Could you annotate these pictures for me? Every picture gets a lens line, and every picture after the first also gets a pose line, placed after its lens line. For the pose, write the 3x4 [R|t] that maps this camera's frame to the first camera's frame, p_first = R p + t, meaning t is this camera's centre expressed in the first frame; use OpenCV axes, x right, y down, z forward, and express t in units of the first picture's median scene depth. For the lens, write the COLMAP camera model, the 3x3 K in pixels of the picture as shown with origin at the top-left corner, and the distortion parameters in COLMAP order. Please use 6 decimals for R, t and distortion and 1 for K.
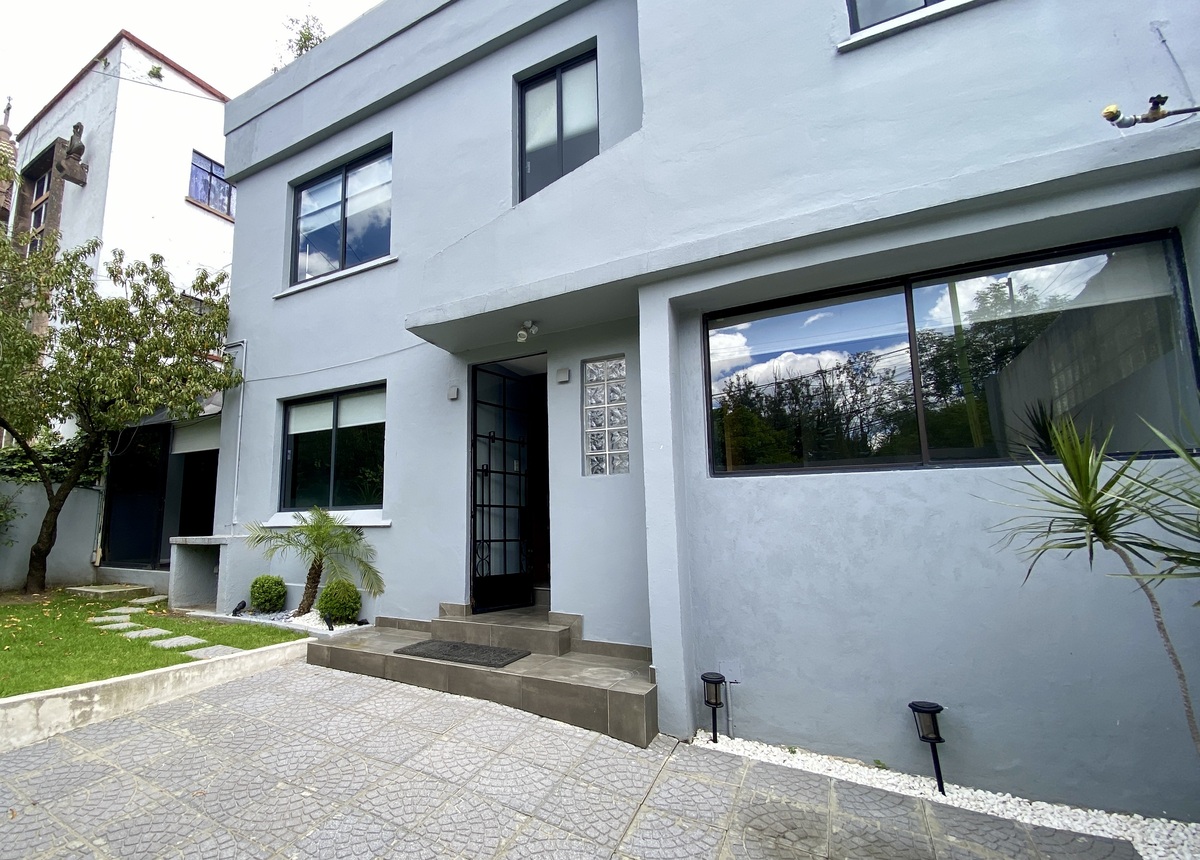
lens RADIAL K [[579.1, 0, 507.7], [0, 579.1, 443.0], [0, 0, 1]] dist [0.003270, -0.021896]
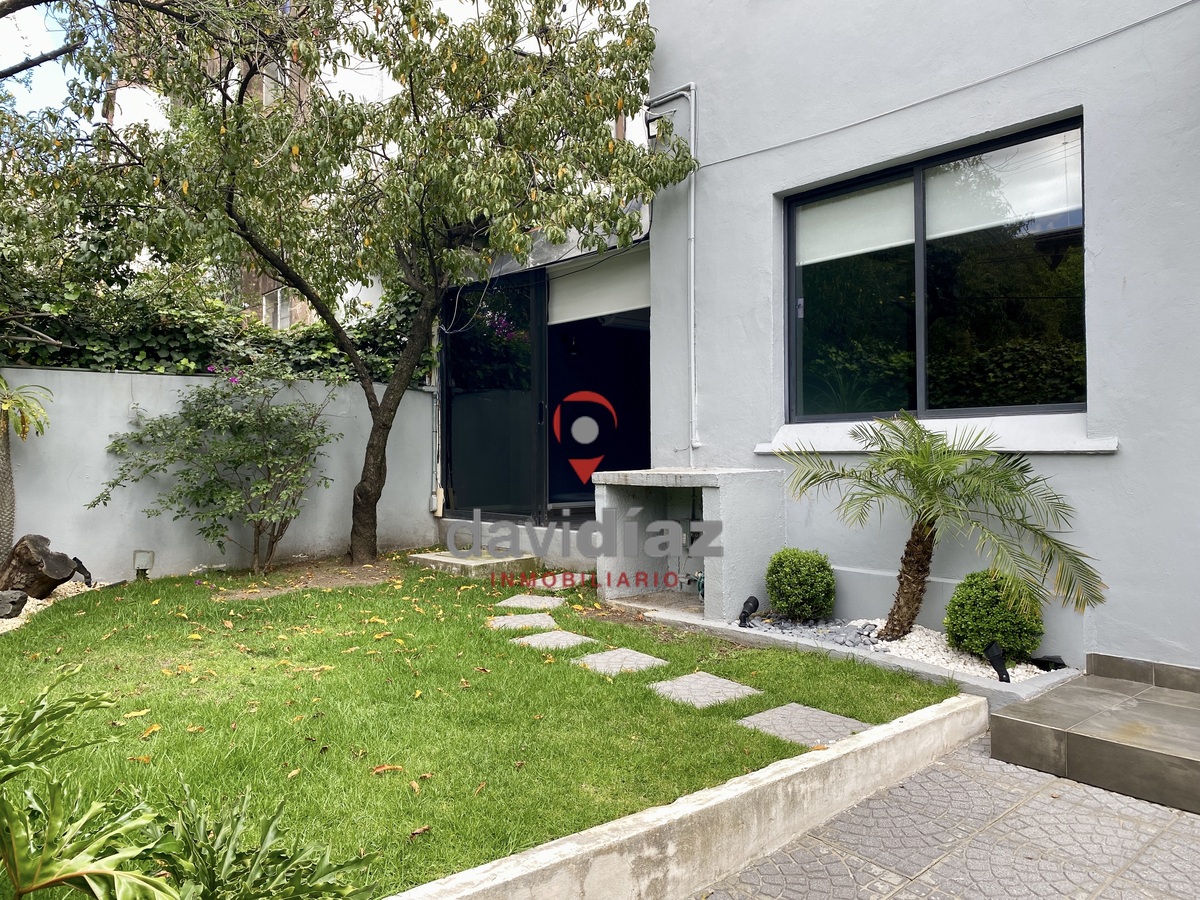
lens RADIAL K [[919.6, 0, 604.8], [0, 919.6, 438.6], [0, 0, 1]] dist [0.073677, -0.118602]
pose [[0.946508, -0.008727, -0.322562, -0.330795], [0.052429, 0.990510, 0.127049, 0.025079], [0.318392, -0.137164, 0.937983, 0.223897]]
